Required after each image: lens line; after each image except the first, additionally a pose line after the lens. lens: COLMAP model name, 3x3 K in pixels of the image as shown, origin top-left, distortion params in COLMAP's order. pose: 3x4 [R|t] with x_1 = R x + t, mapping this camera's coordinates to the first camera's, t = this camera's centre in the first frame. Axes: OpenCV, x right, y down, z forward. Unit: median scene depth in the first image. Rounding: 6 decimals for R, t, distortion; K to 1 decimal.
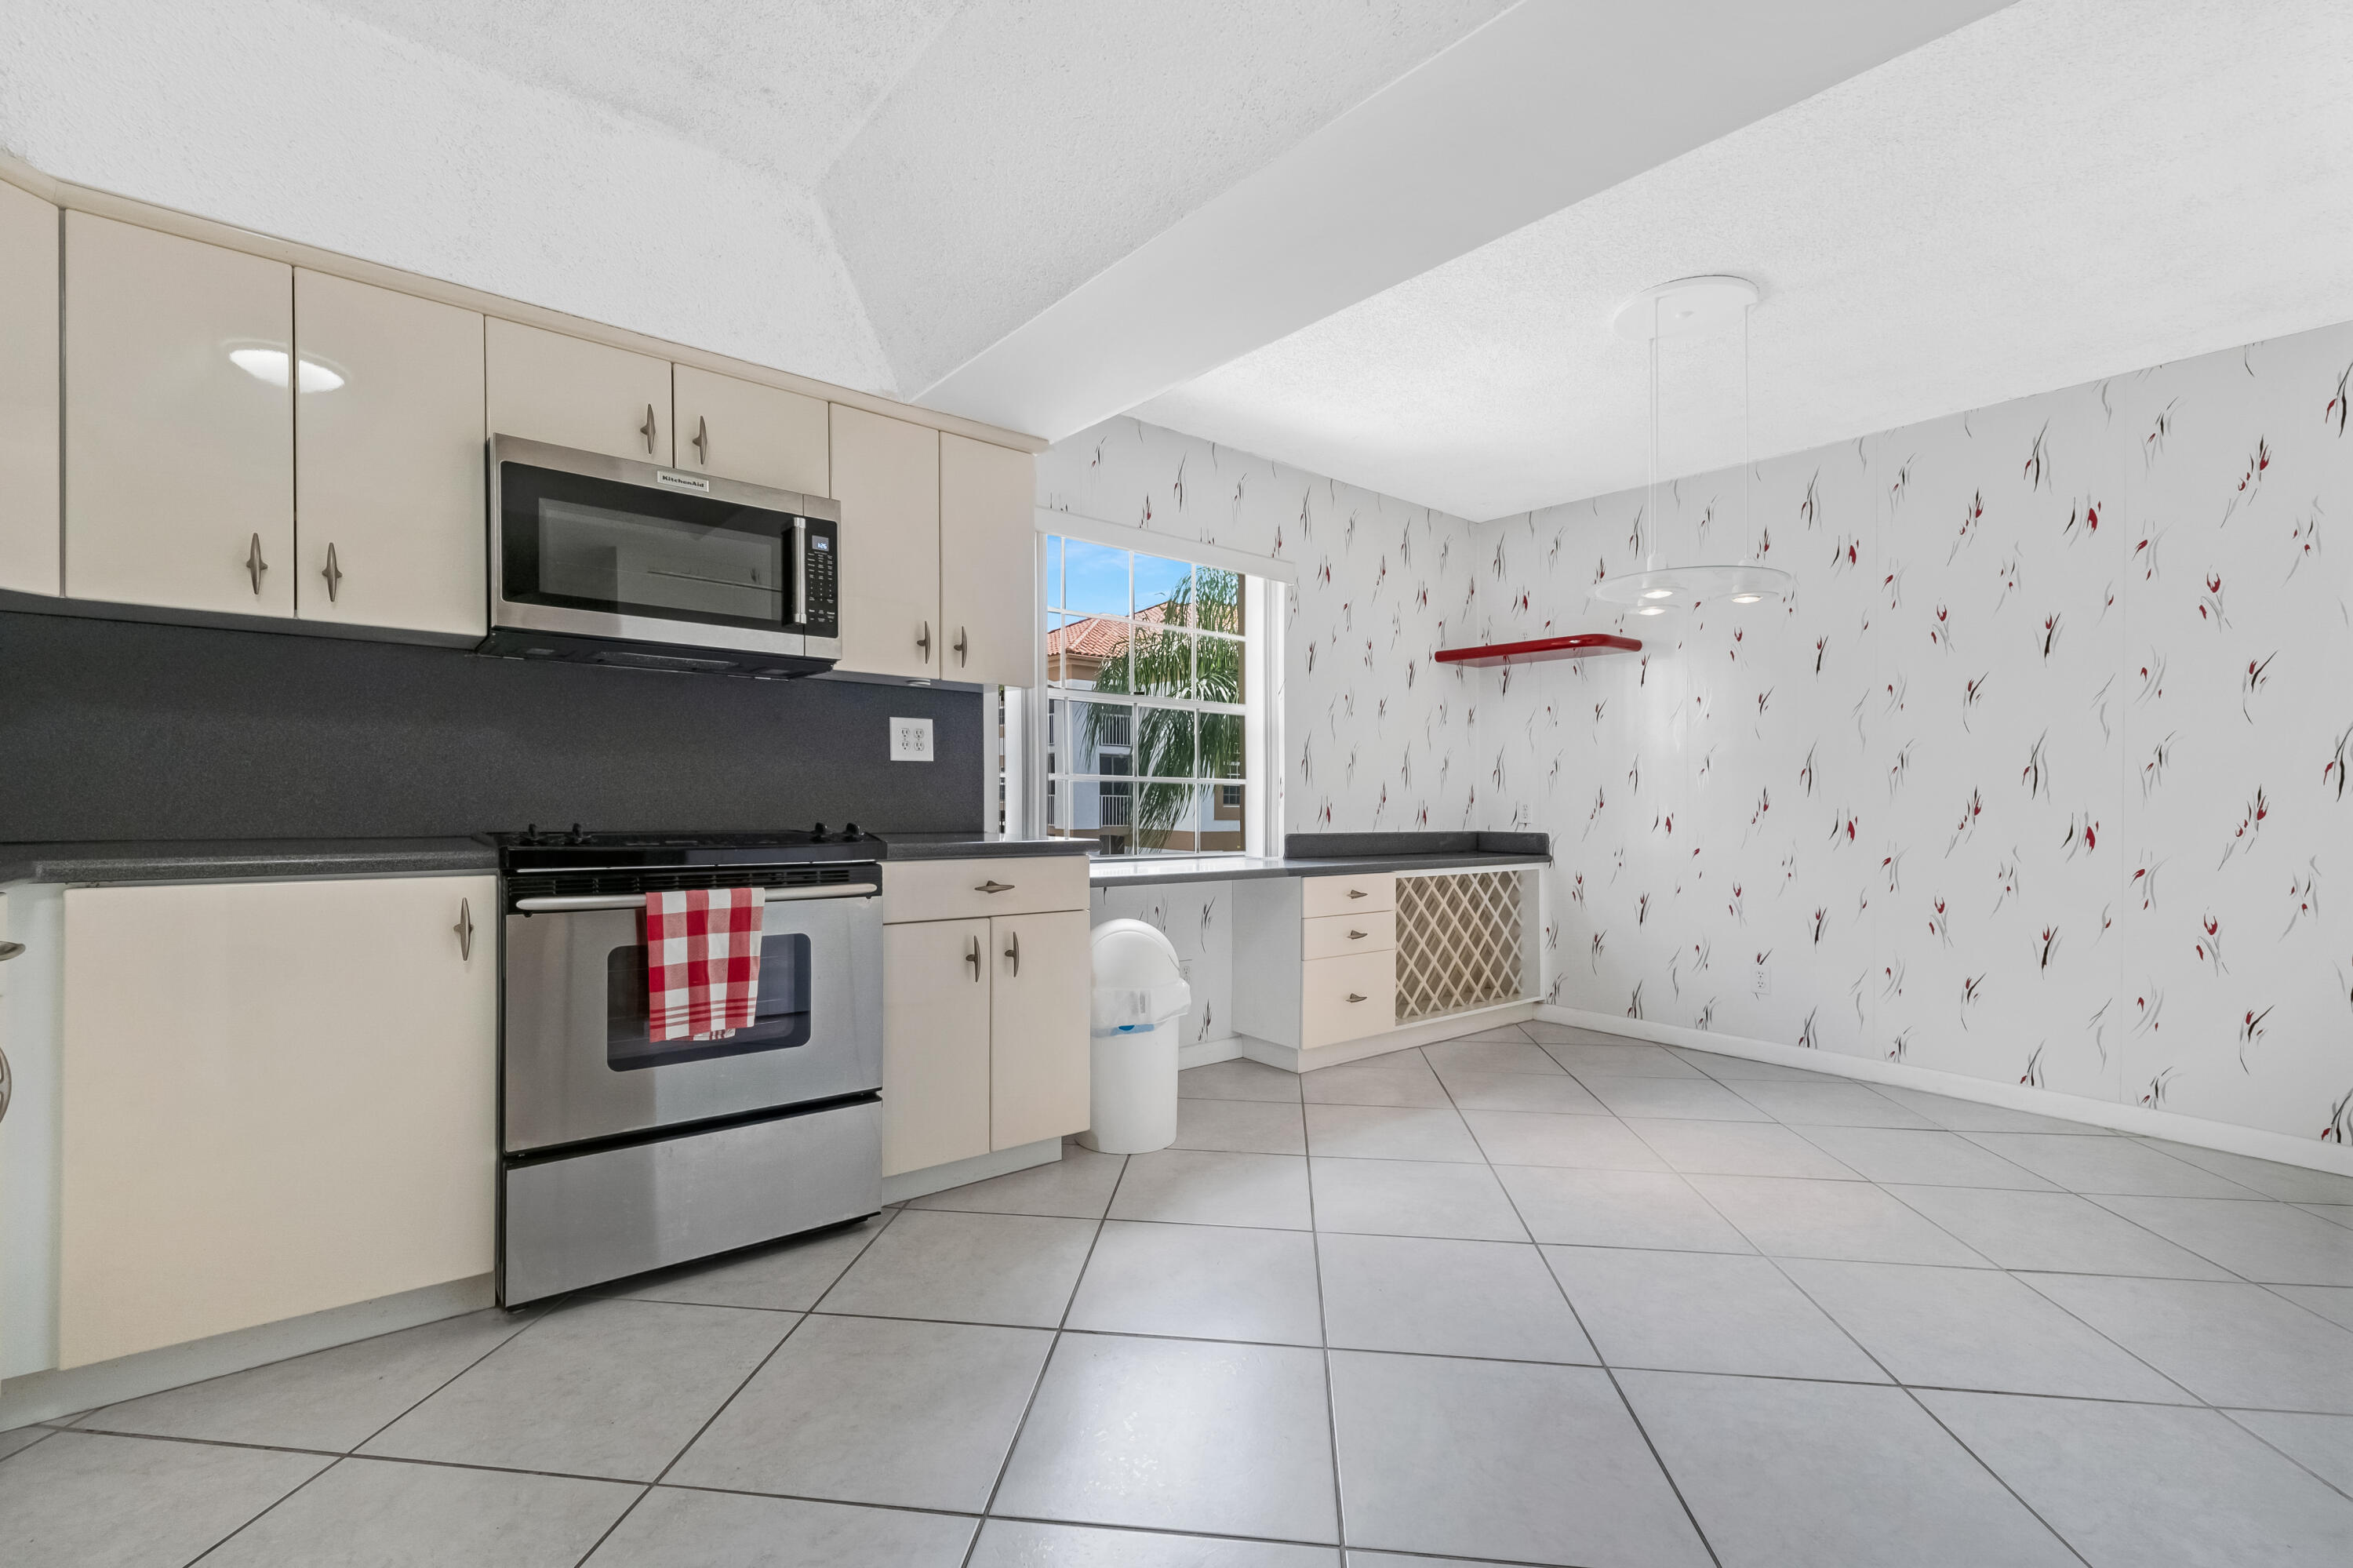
lens RADIAL K [[1021.1, 0, 1161.2], [0, 1021.1, 778.8], [0, 0, 1]] dist [-0.002248, -0.000198]
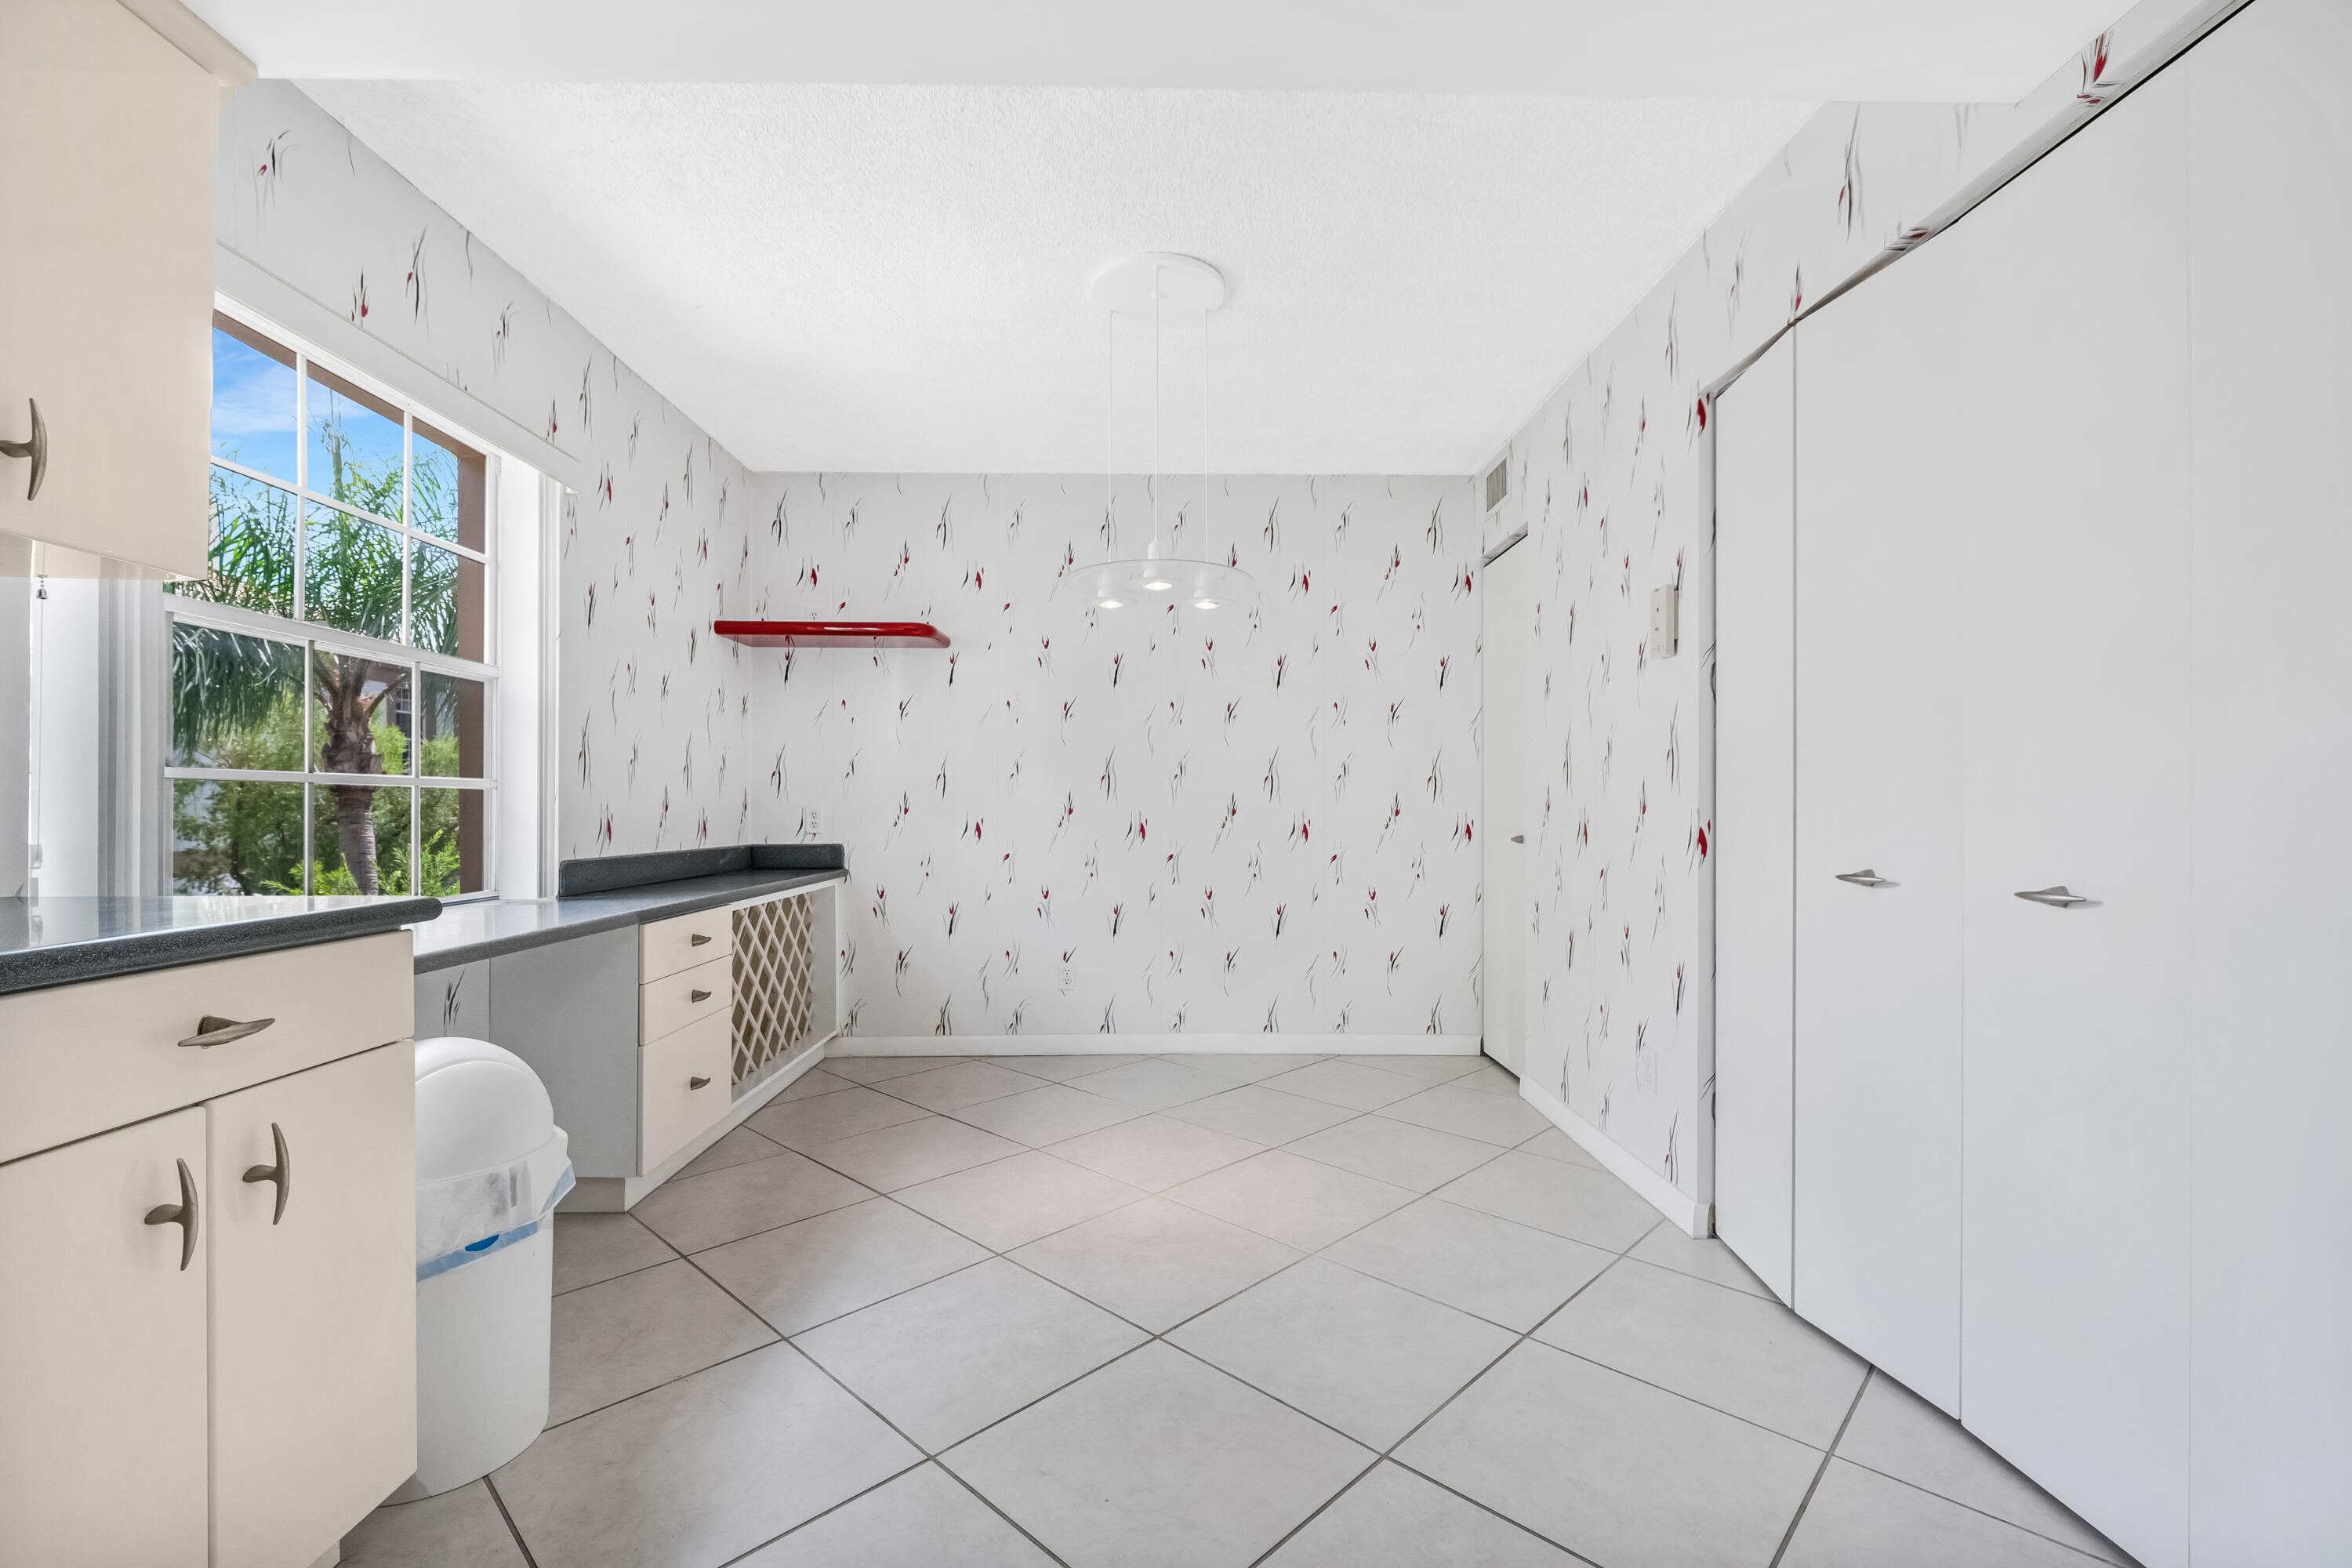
lens RADIAL K [[1020.6, 0, 1183.6], [0, 1020.6, 800.1], [0, 0, 1]] dist [-0.002248, -0.000198]
pose [[0.619359, -0.007125, 0.785076, -0.139809], [-0.006862, 0.999871, 0.014488, 0.000790], [-0.785078, -0.014361, 0.619231, 0.240274]]
